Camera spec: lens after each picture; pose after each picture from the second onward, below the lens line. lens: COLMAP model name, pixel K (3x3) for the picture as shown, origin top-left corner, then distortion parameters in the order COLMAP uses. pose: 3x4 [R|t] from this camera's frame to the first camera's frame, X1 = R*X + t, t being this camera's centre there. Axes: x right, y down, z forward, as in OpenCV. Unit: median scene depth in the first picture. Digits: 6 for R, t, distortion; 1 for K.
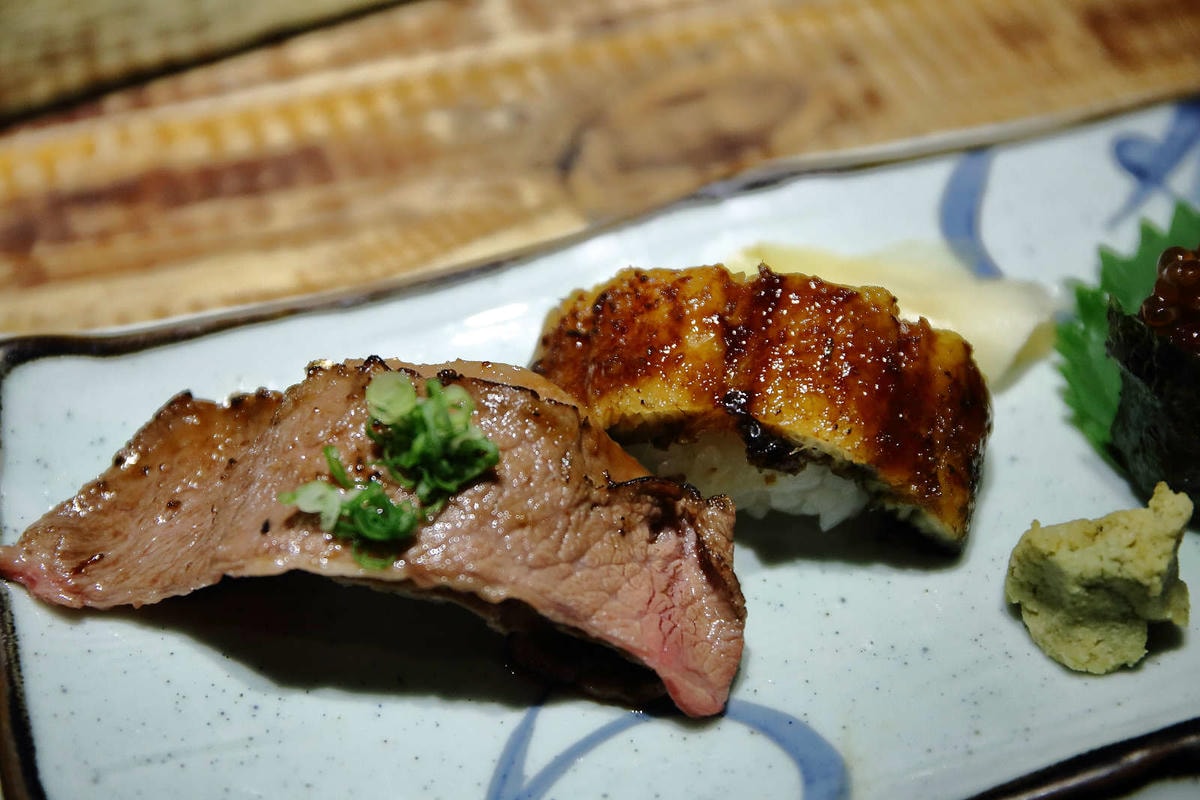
lens RADIAL K [[2061.0, 0, 600.0], [0, 2061.0, 400.0], [0, 0, 1]] dist [0.019150, 0.137962]
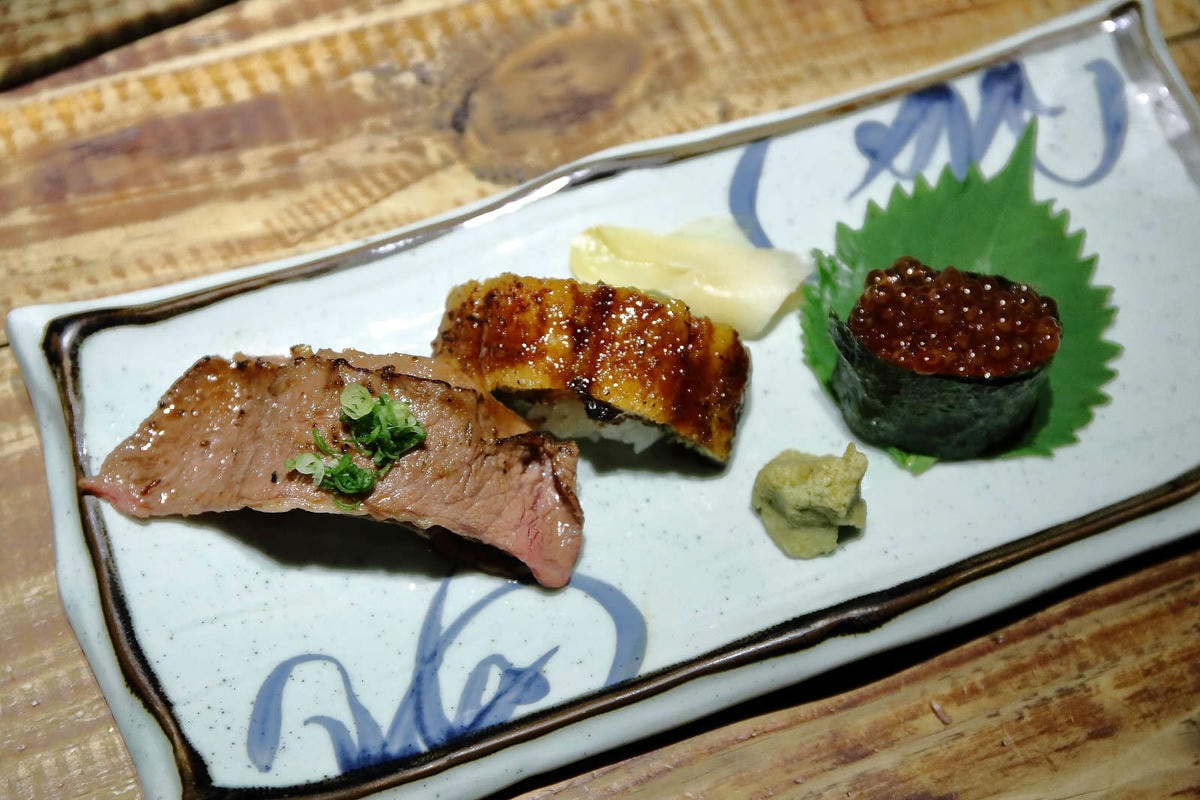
lens RADIAL K [[2148.1, 0, 600.0], [0, 2148.1, 400.0], [0, 0, 1]] dist [0.043947, 0.249916]
pose [[0.997299, 0.003310, 0.073376, -0.035092], [-0.022228, 0.965743, 0.258548, -0.392476], [-0.070006, -0.259480, 0.963208, -0.521631]]
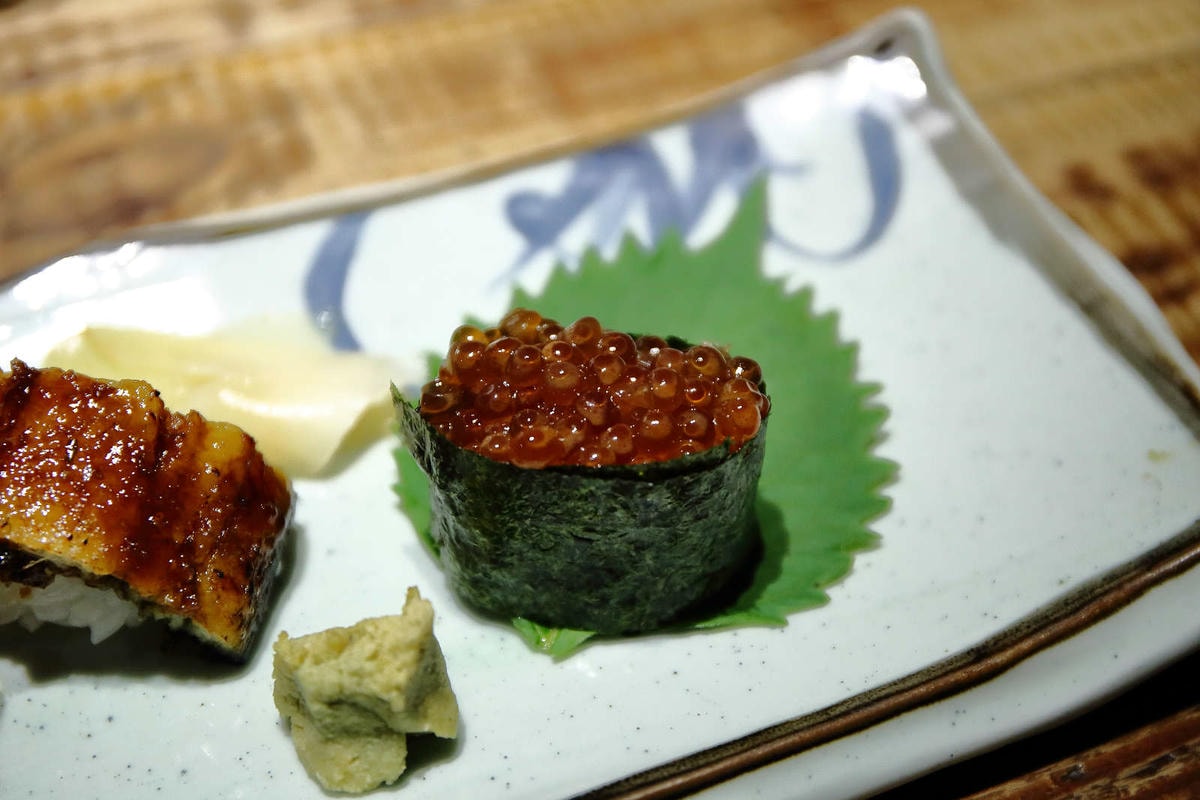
lens RADIAL K [[2061.0, 0, 600.0], [0, 2061.0, 400.0], [0, 0, 1]] dist [0.019150, 0.137962]
pose [[0.998856, -0.033750, 0.033870, 0.316457], [0.033537, 0.999414, 0.006844, -0.046135], [-0.034081, -0.005701, 0.999403, 0.064747]]
